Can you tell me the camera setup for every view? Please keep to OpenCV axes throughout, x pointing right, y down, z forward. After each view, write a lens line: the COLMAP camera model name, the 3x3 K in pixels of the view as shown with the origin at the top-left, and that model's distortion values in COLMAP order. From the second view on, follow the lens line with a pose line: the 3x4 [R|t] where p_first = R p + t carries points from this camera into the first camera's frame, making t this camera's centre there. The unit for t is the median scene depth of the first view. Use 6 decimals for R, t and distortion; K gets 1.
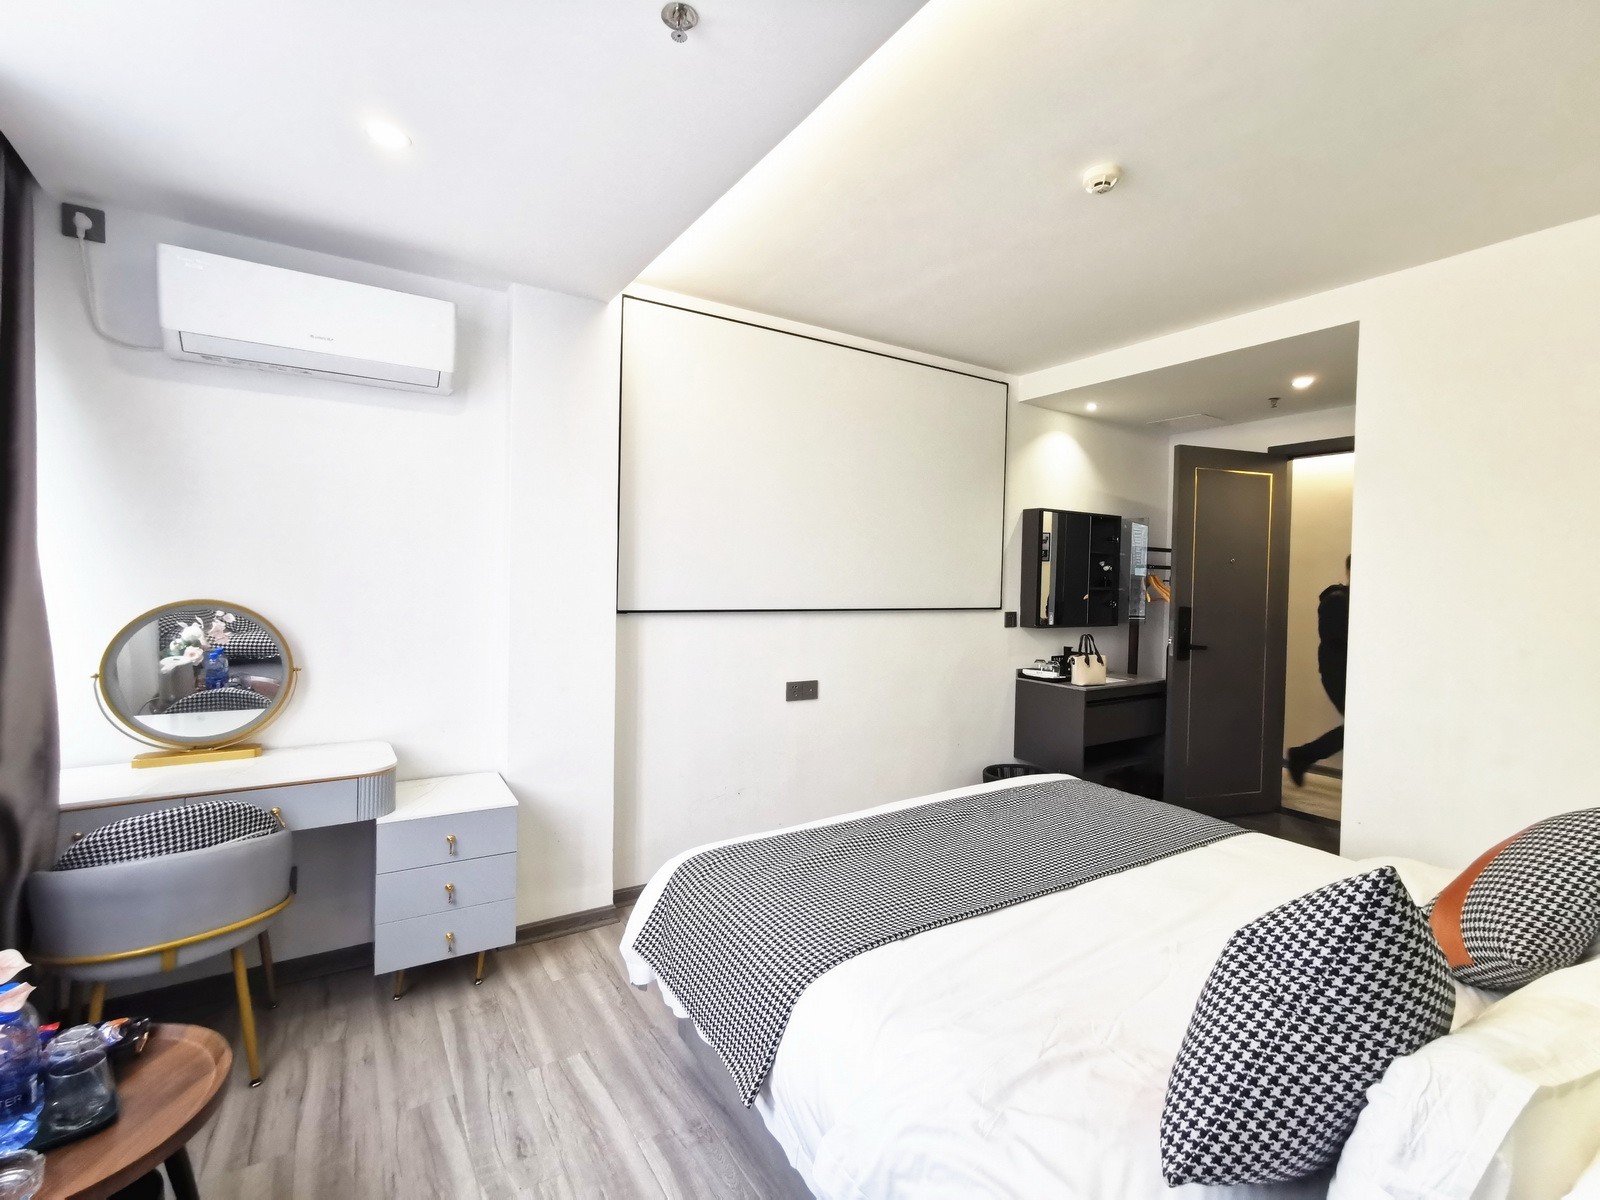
lens RADIAL K [[732.2, 0, 799.5], [0, 732.2, 600.1], [0, 0, 1]] dist [0.002733, 0.004644]
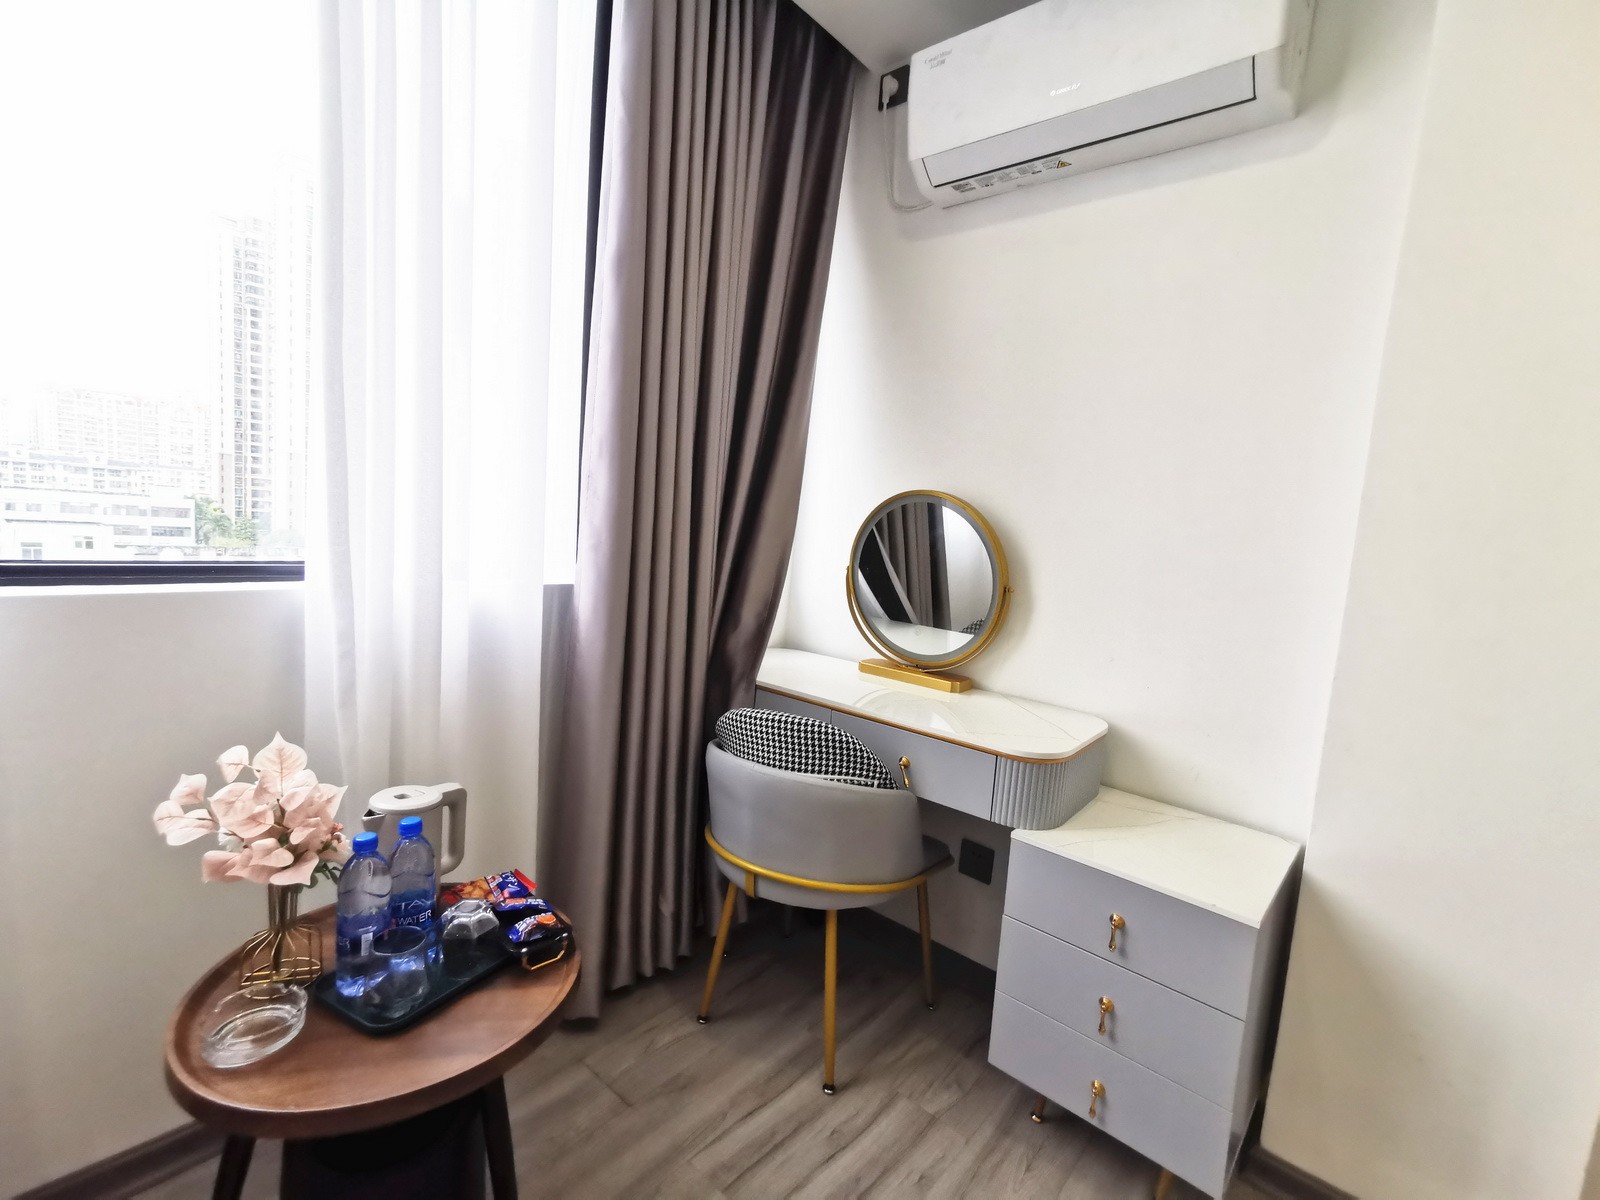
lens RADIAL K [[732.2, 0, 798.7], [0, 732.2, 594.8], [0, 0, 1]] dist [0.002733, 0.004644]
pose [[0.281966, 0.098046, -0.954402, -0.045782], [-0.092545, 0.992905, 0.074660, 0.067381], [0.954951, 0.067274, 0.289039, 0.619342]]
